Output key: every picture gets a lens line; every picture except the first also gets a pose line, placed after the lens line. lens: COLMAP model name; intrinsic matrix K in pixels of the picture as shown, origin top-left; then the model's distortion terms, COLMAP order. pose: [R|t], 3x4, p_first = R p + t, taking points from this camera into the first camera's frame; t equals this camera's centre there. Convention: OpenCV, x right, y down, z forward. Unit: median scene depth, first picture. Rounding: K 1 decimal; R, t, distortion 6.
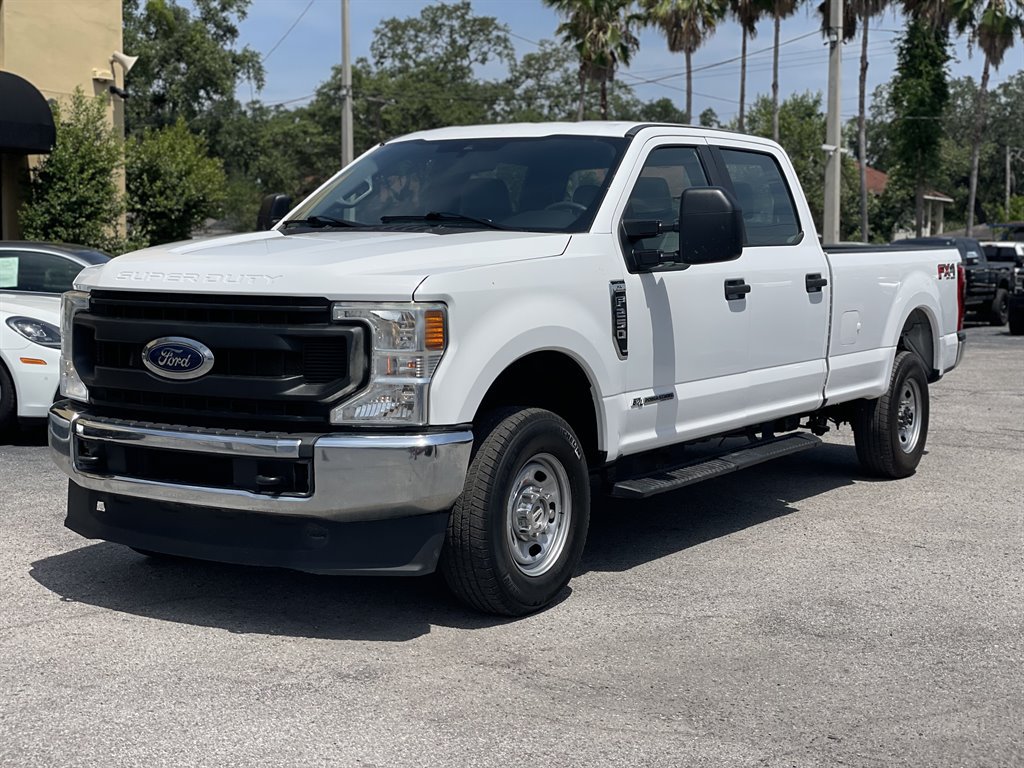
lens RADIAL K [[1533.5, 0, 487.4], [0, 1533.5, 379.4], [0, 0, 1]] dist [0.207406, -0.656805]
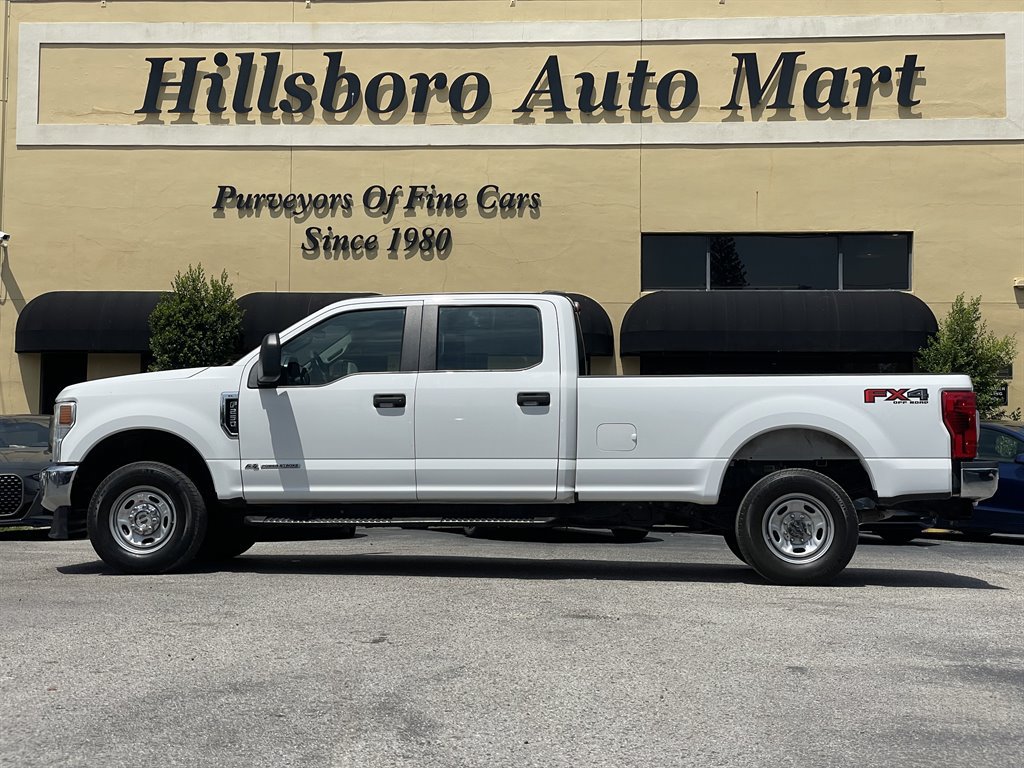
lens RADIAL K [[1528.0, 0, 509.2], [0, 1528.0, 366.5], [0, 0, 1]] dist [0.213797, -0.662888]
pose [[0.493046, -0.065908, -0.867503, 1.621651], [-0.077505, 0.989834, -0.119252, 0.081408], [0.866544, 0.126033, 0.482926, 0.423738]]
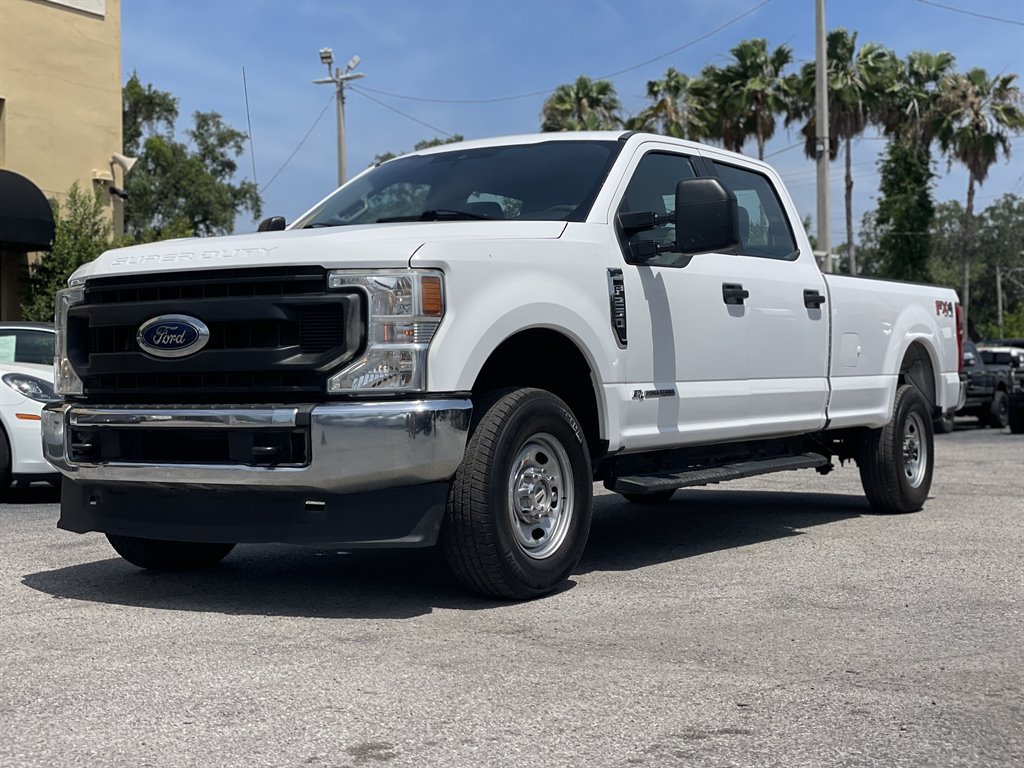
lens RADIAL K [[1534.8, 0, 479.1], [0, 1534.8, 352.5], [0, 0, 1]] dist [0.194911, -0.617329]
pose [[0.999830, -0.018214, -0.002821, -0.001291], [0.017823, 0.994448, -0.103708, 0.086633], [0.004694, 0.103640, 0.994604, 0.014145]]
